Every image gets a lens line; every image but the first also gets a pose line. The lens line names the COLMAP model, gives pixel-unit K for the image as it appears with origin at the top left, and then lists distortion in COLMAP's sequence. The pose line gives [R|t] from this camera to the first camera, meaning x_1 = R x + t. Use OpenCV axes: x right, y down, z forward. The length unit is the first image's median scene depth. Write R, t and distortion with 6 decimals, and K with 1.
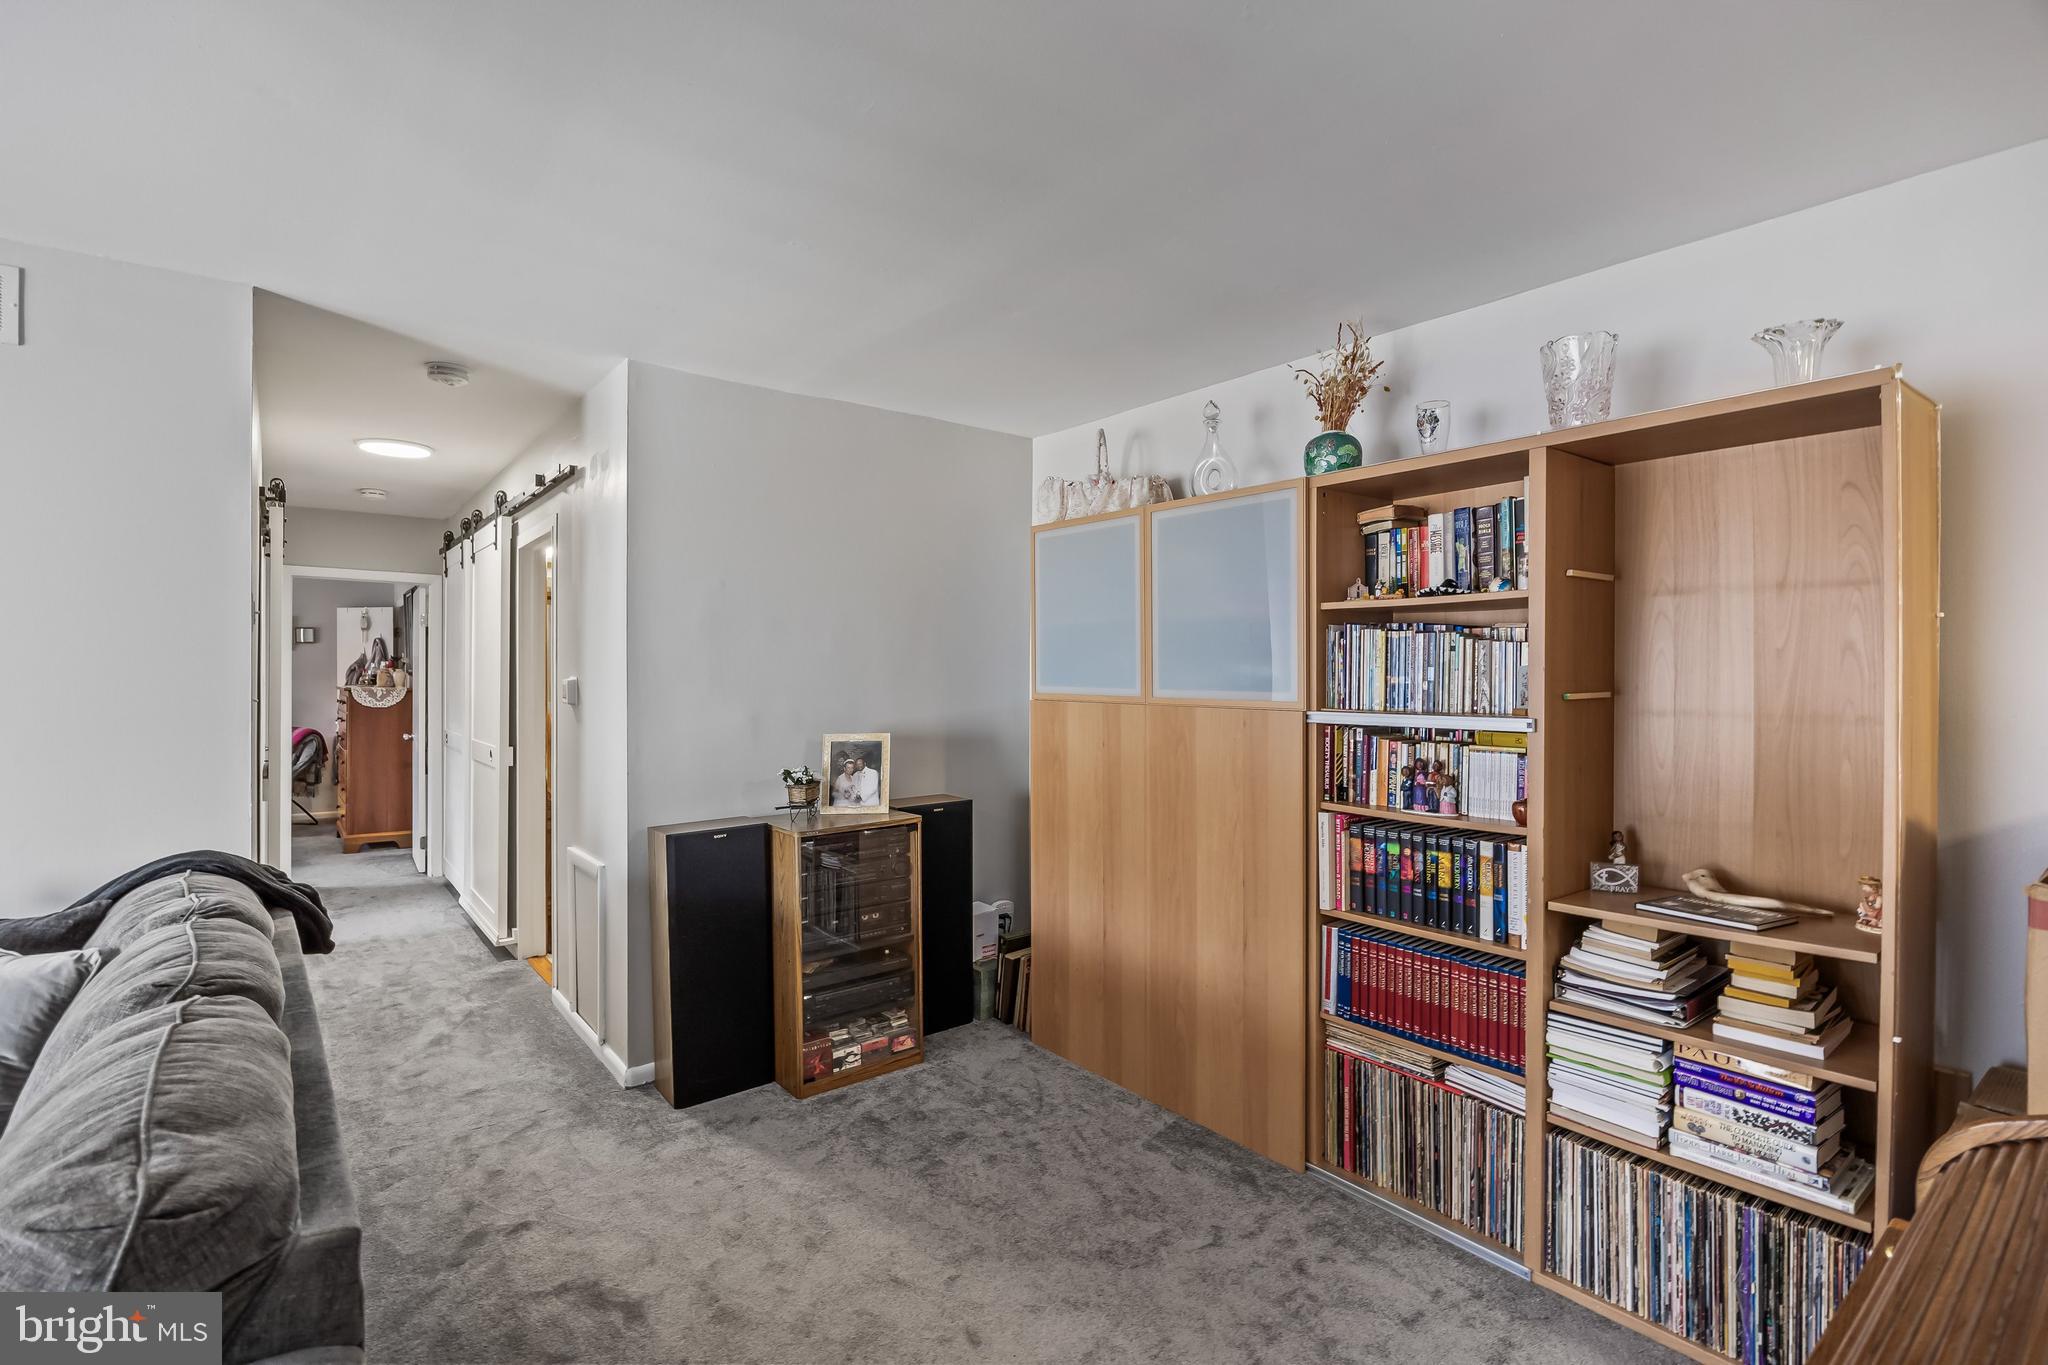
lens RADIAL K [[953.7, 0, 1020.9], [0, 953.7, 682.9], [0, 0, 1]] dist [-0.005504, -0.000848]
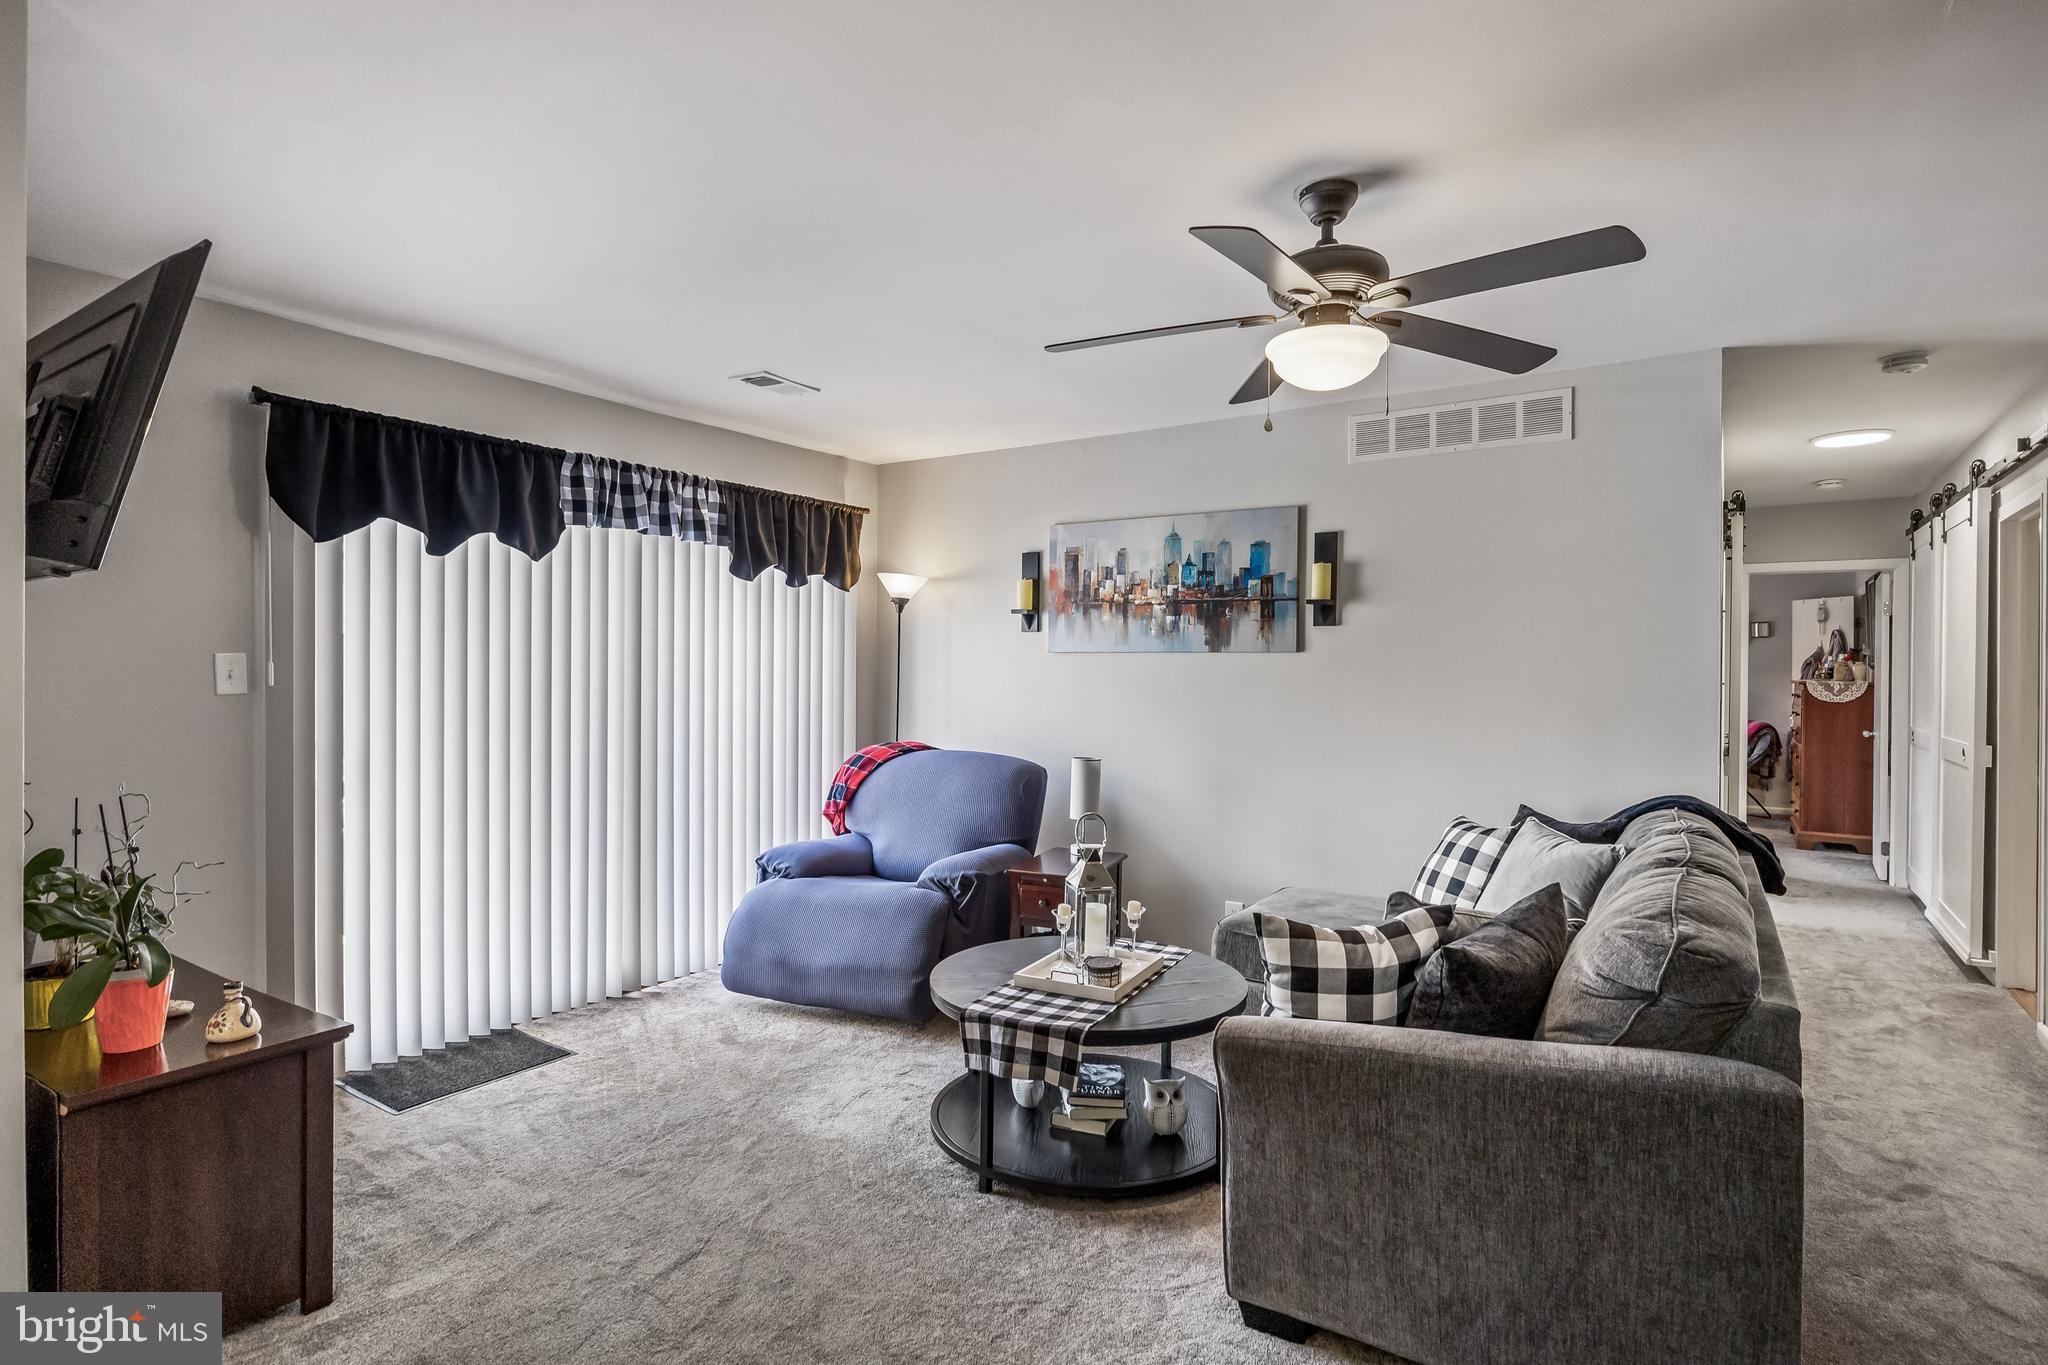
lens RADIAL K [[1039.2, 0, 1019.1], [0, 1039.2, 674.3], [0, 0, 1]] dist [0.001160, -0.002175]
pose [[0.302318, 0.001490, -0.953206, 0.216076], [-0.008465, 0.999964, -0.001122, 0.017628], [0.953169, 0.008408, 0.302320, -0.296206]]
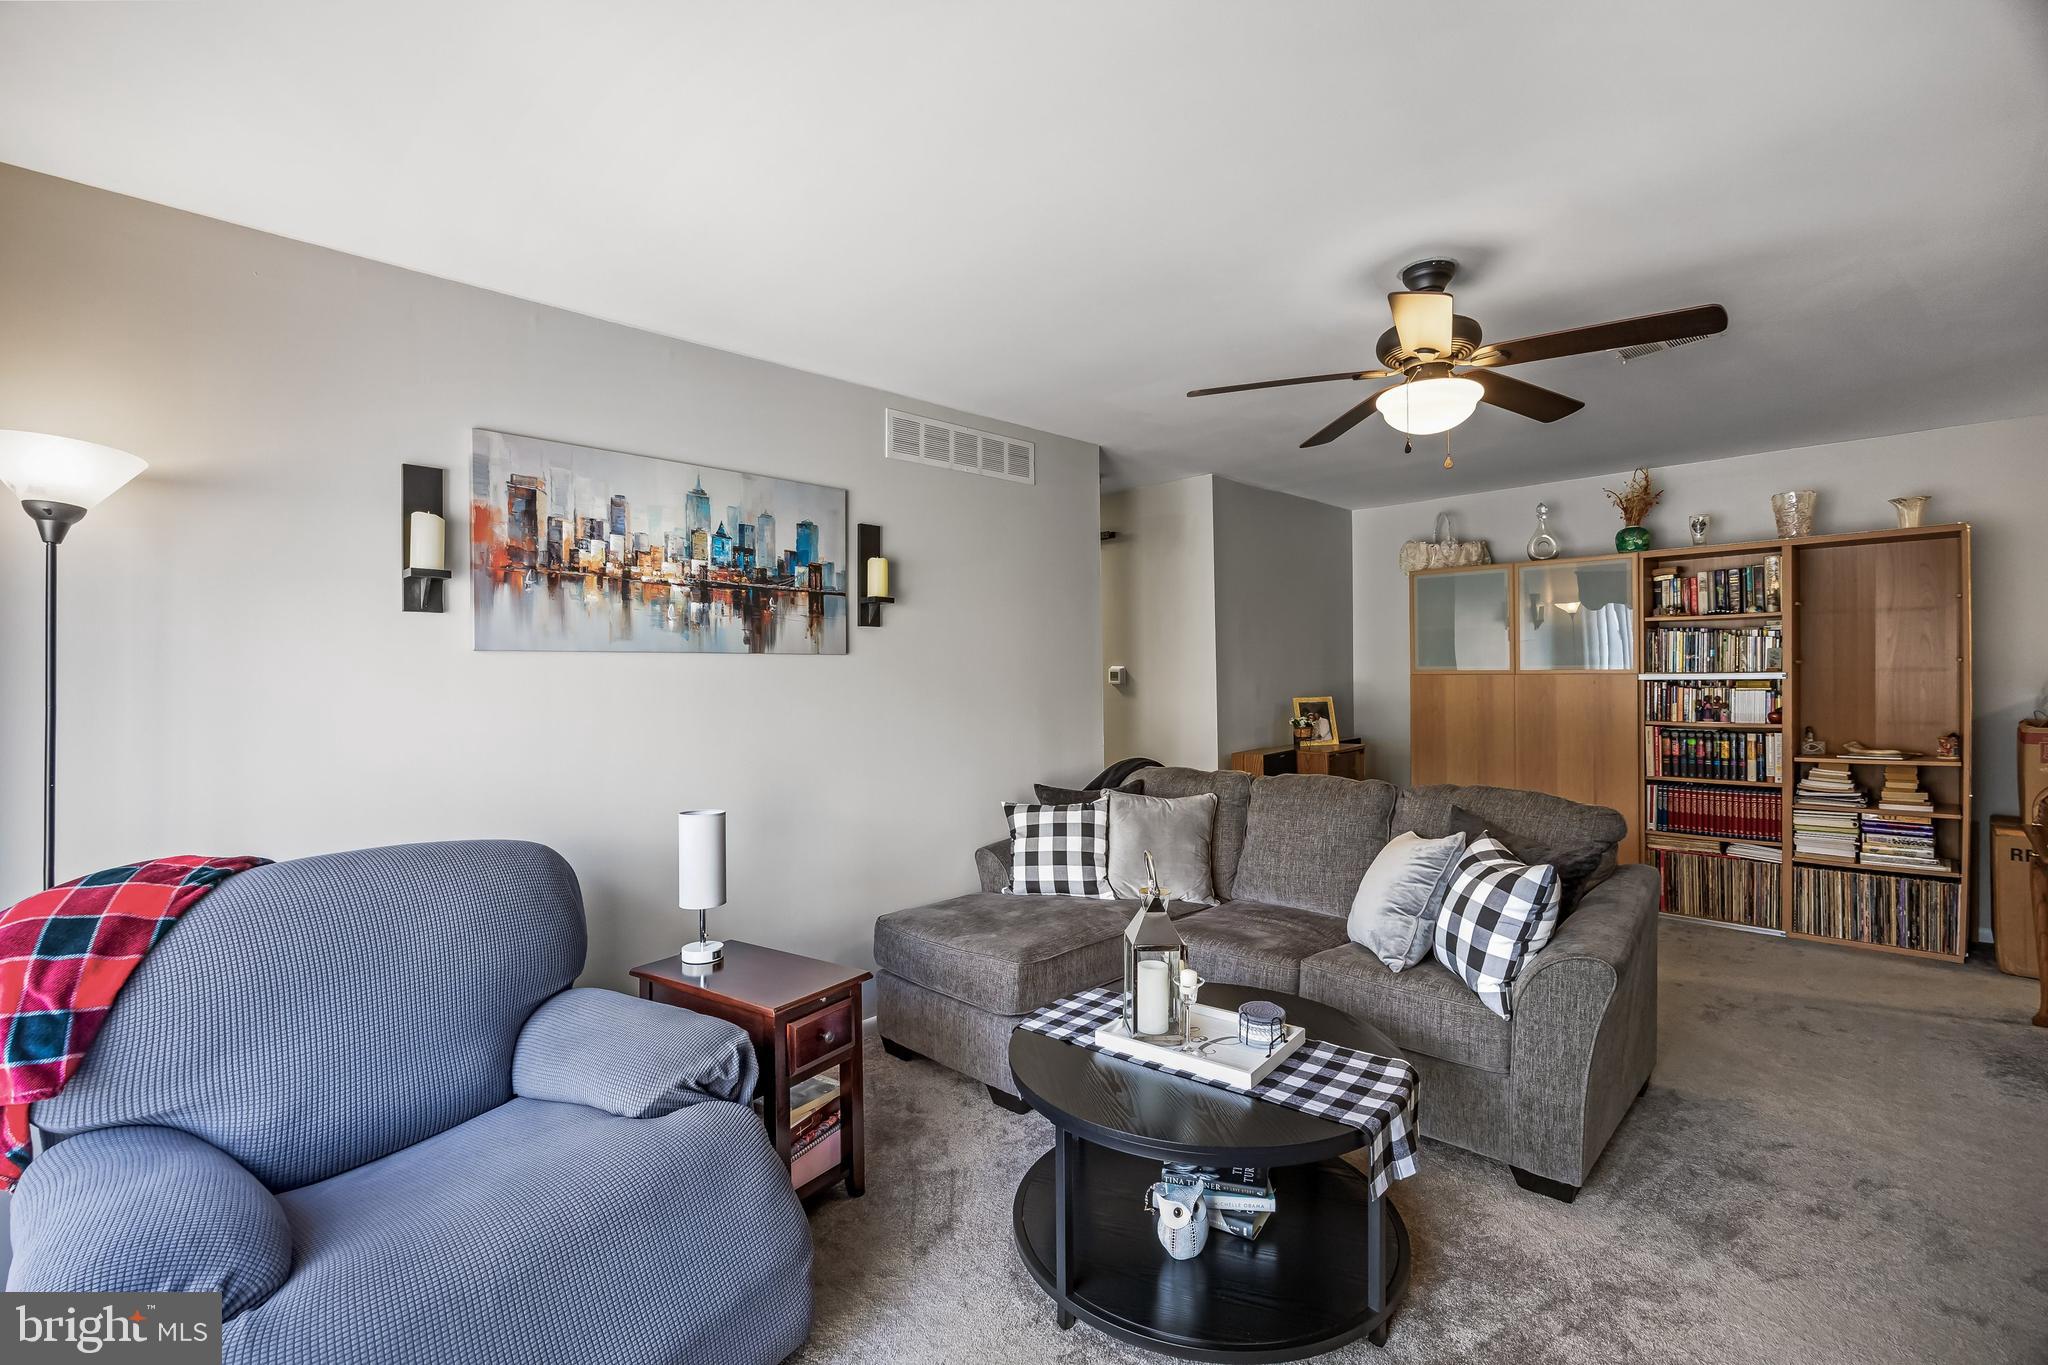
lens RADIAL K [[903.3, 0, 1016.7], [0, 903.3, 679.8], [0, 0, 1]] dist [-0.006856, -0.000117]
pose [[0.994039, -0.019216, 0.107317, -1.143811], [0.019297, 0.999814, 0.000287, 0.016824], [-0.107302, 0.001785, 0.994225, -0.674356]]
